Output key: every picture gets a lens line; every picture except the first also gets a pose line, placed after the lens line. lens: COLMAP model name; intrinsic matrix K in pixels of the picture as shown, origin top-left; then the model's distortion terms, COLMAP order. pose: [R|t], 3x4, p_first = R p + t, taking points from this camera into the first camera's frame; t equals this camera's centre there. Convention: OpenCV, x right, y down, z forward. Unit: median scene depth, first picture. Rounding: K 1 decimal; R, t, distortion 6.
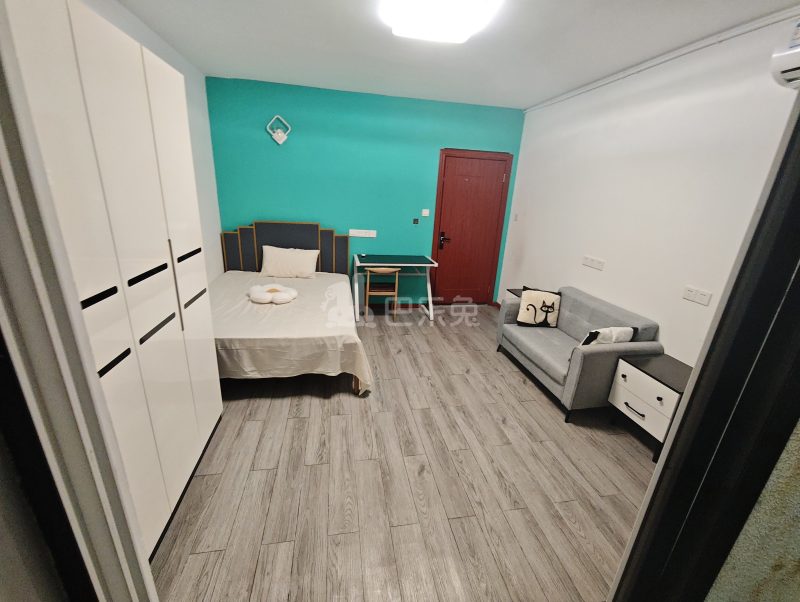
lens RADIAL K [[332.1, 0, 400.0], [0, 332.1, 301.0], [0, 0, 1]] dist [-0.001989, -0.000343]
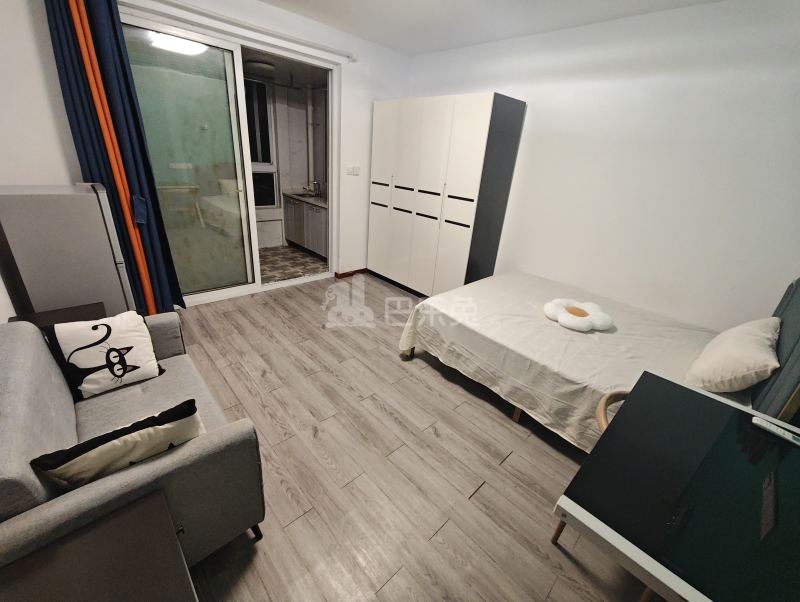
lens RADIAL K [[333.8, 0, 400.0], [0, 333.8, 301.0], [0, 0, 1]] dist [-0.002639, 0.000234]
pose [[-0.831513, 0.109945, -0.544517, 0.378031], [-0.288598, 0.752056, 0.592556, -0.388171], [0.474656, 0.649864, -0.593614, 1.255543]]
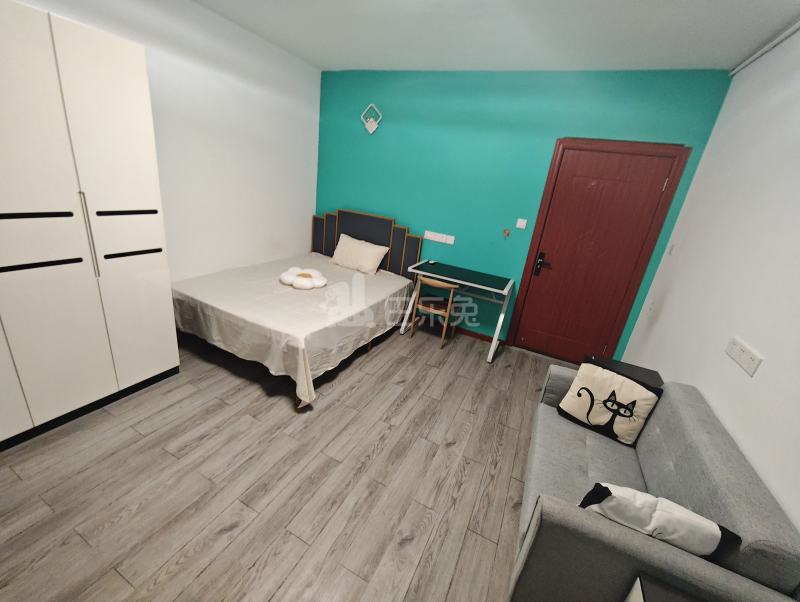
lens RADIAL K [[331.2, 0, 400.0], [0, 331.2, 301.0], [0, 0, 1]] dist [-0.001554, 0.000010]
pose [[0.807736, 0.248180, -0.534761, 0.403186], [-0.264386, 0.963237, 0.047688, -0.079761], [0.526937, 0.102864, 0.843657, 0.319922]]
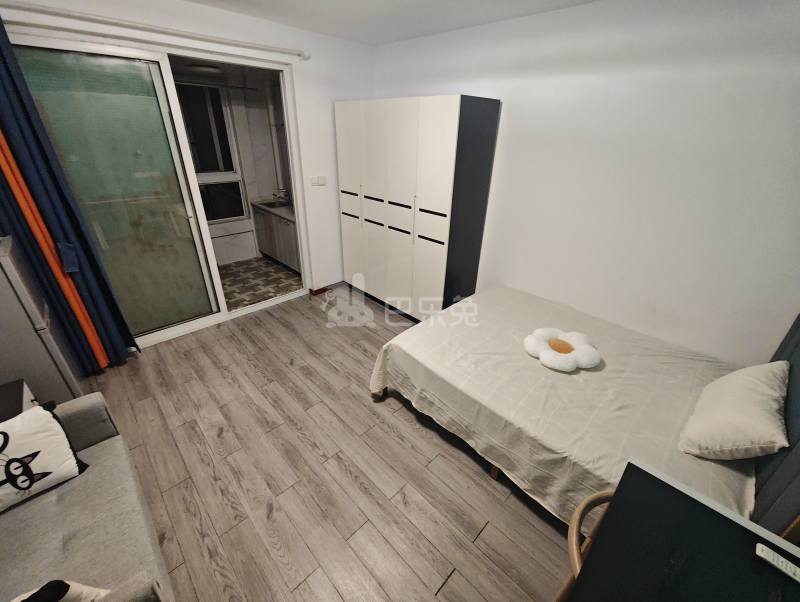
lens RADIAL K [[332.1, 0, 400.0], [0, 332.1, 301.0], [0, 0, 1]] dist [-0.001989, -0.000343]
pose [[-0.824719, 0.192254, -0.531862, 0.246511], [-0.244575, 0.726709, 0.641932, -0.460898], [0.509923, 0.659494, -0.552310, 1.157771]]
